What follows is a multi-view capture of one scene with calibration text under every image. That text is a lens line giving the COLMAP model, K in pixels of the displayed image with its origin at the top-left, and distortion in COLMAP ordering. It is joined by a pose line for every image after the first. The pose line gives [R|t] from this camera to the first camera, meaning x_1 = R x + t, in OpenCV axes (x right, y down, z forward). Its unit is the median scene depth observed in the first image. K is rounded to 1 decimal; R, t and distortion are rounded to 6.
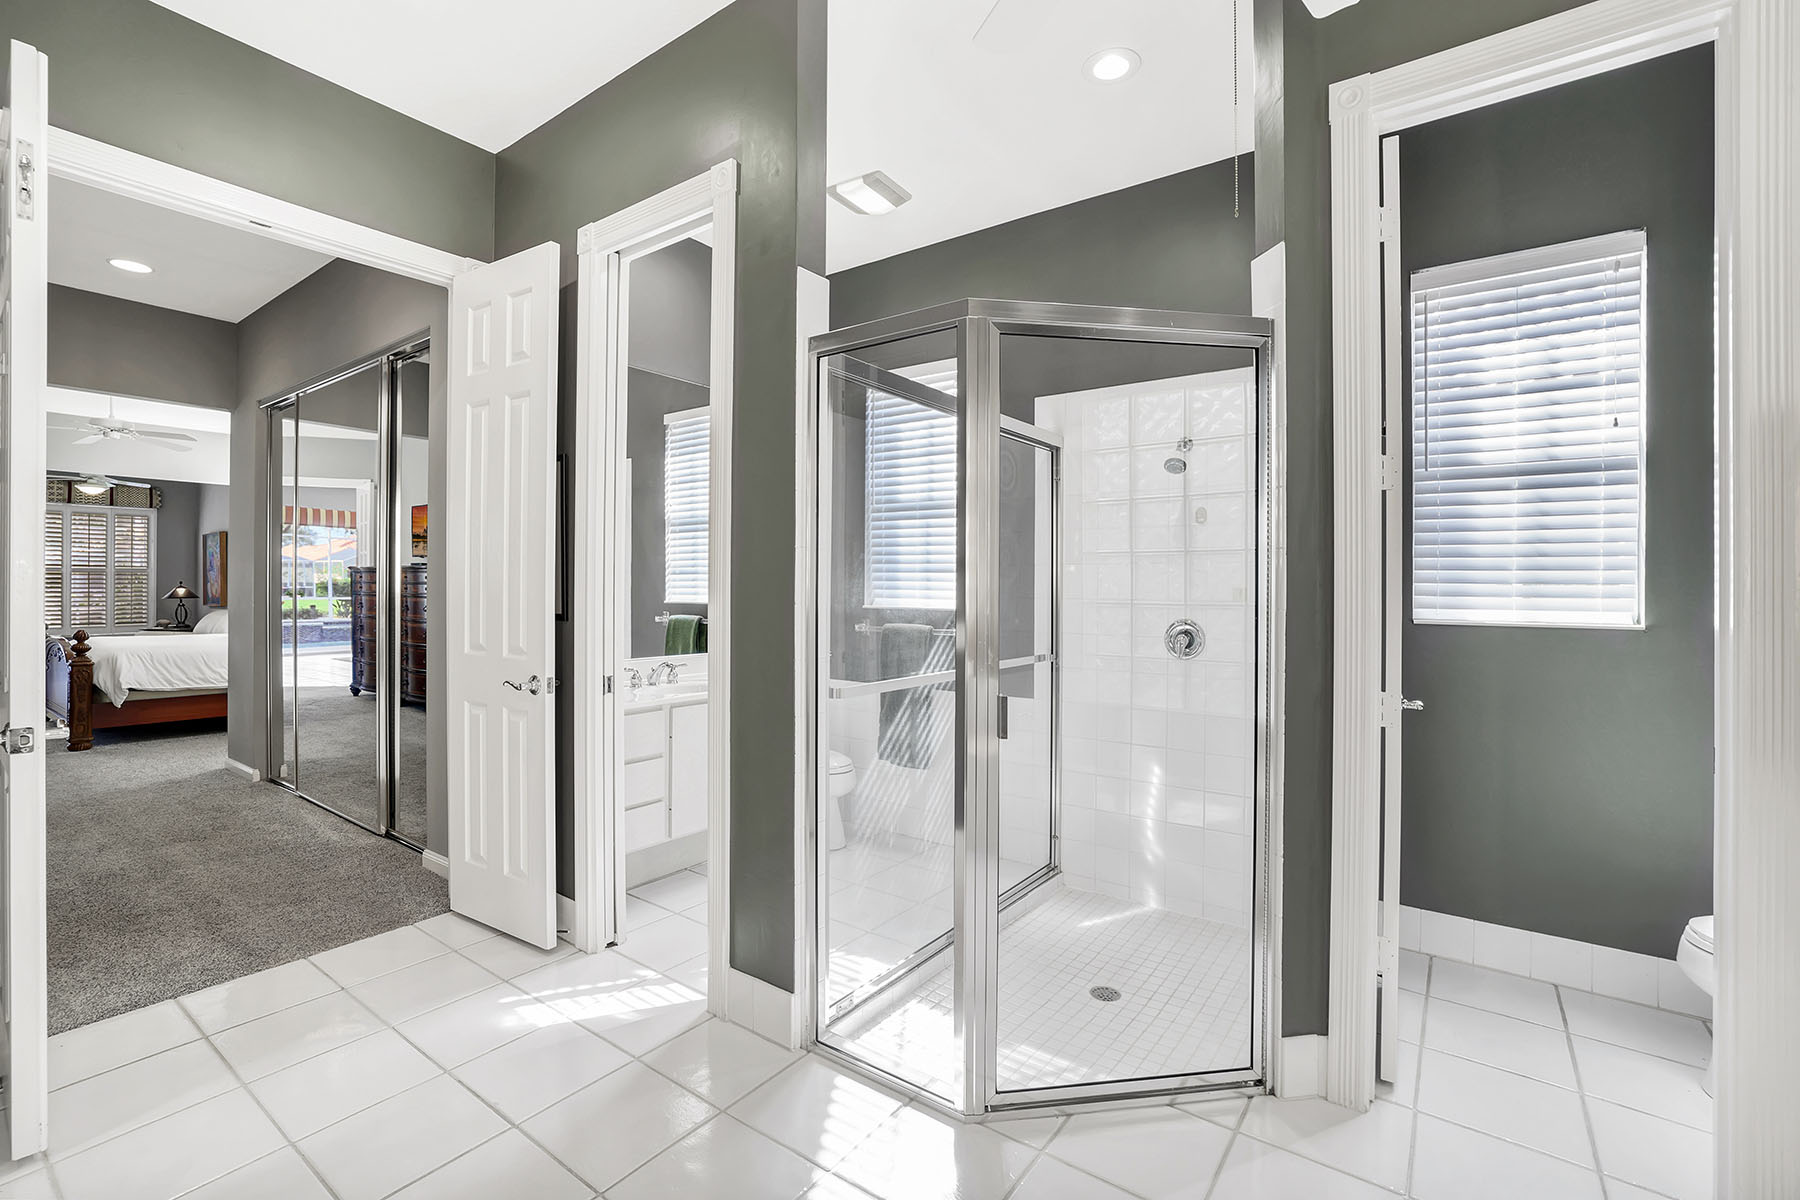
lens RADIAL K [[783.1, 0, 905.5], [0, 783.1, 592.1], [0, 0, 1]] dist [-0.019304, 0.001293]
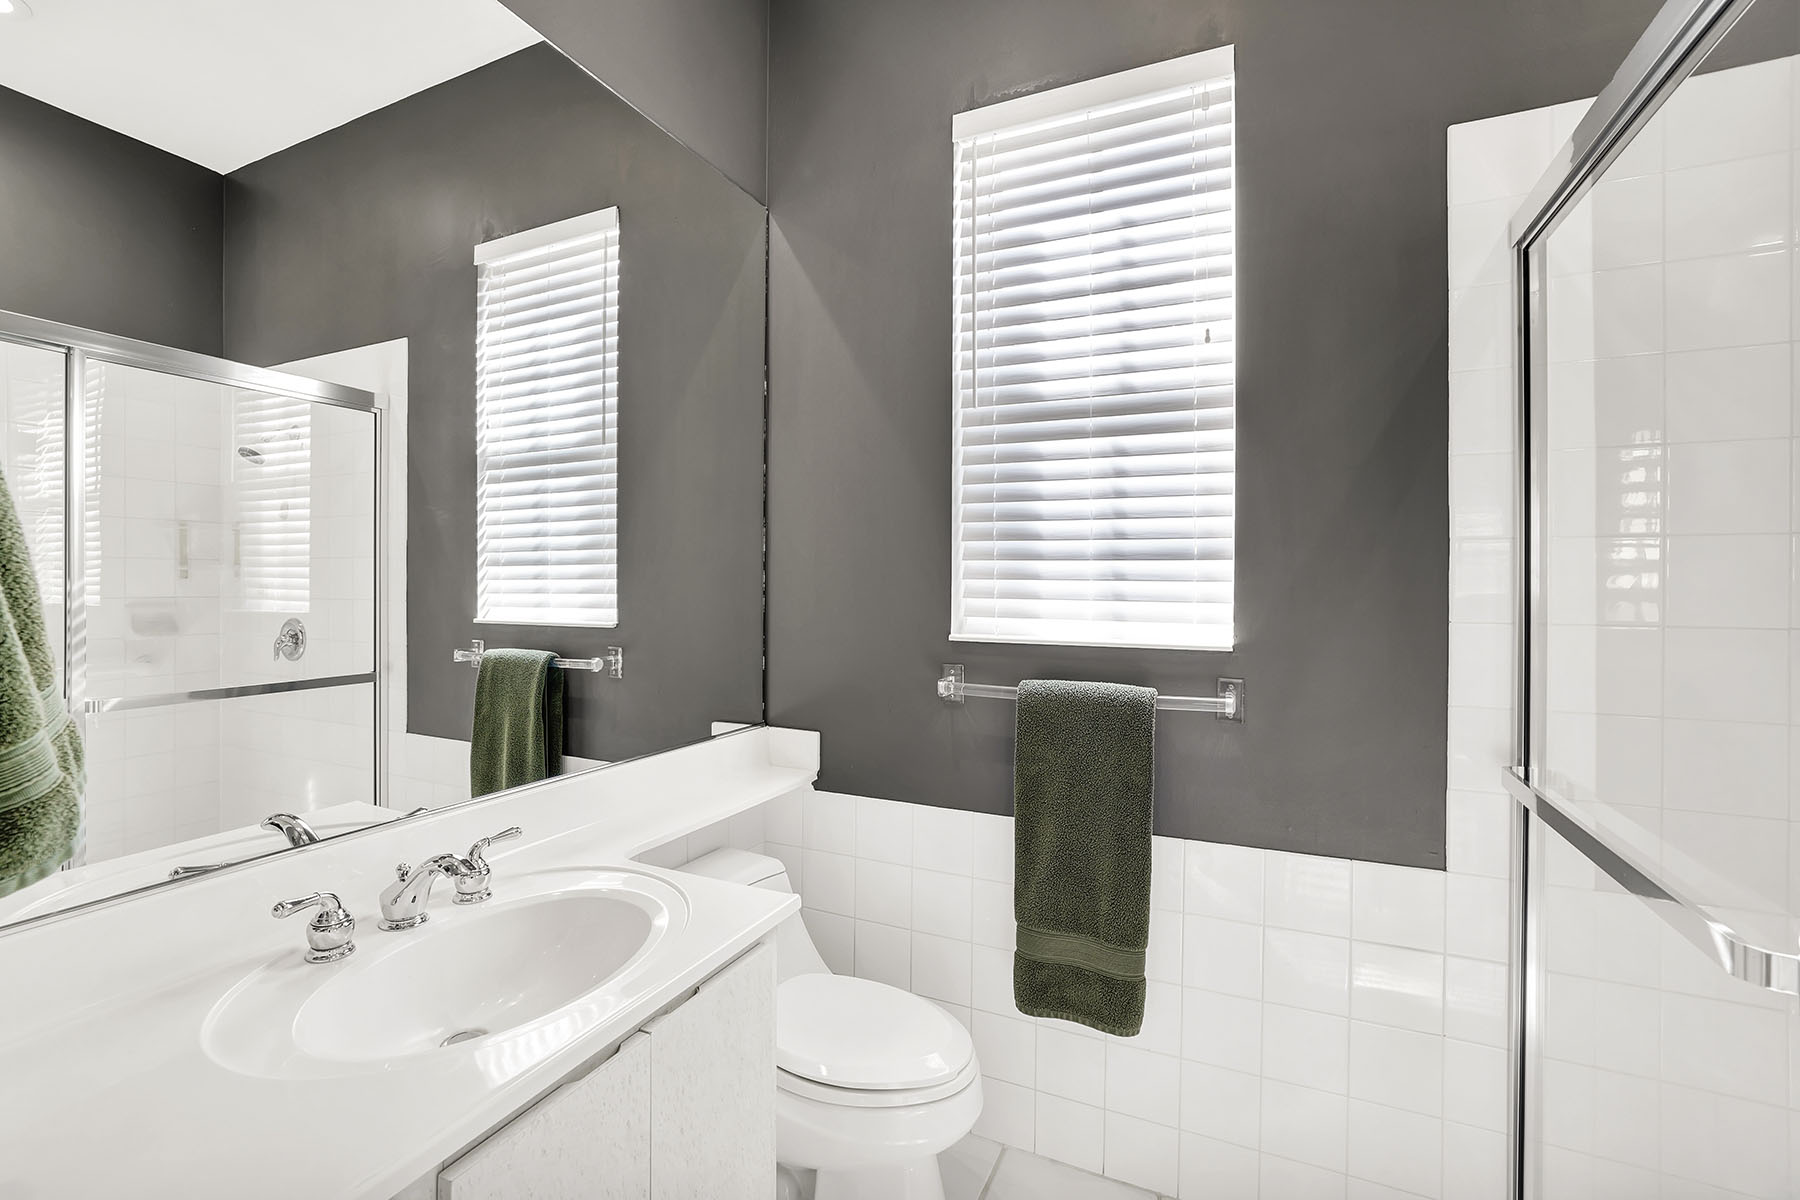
lens RADIAL K [[783.1, 0, 903.2], [0, 783.1, 588.4], [0, 0, 1]] dist [-0.019304, 0.001293]
pose [[0.984100, -0.000947, 0.177615, -0.160851], [0.000734, 0.999999, 0.001264, -0.009900], [-0.177616, -0.001114, 0.984099, 0.582181]]
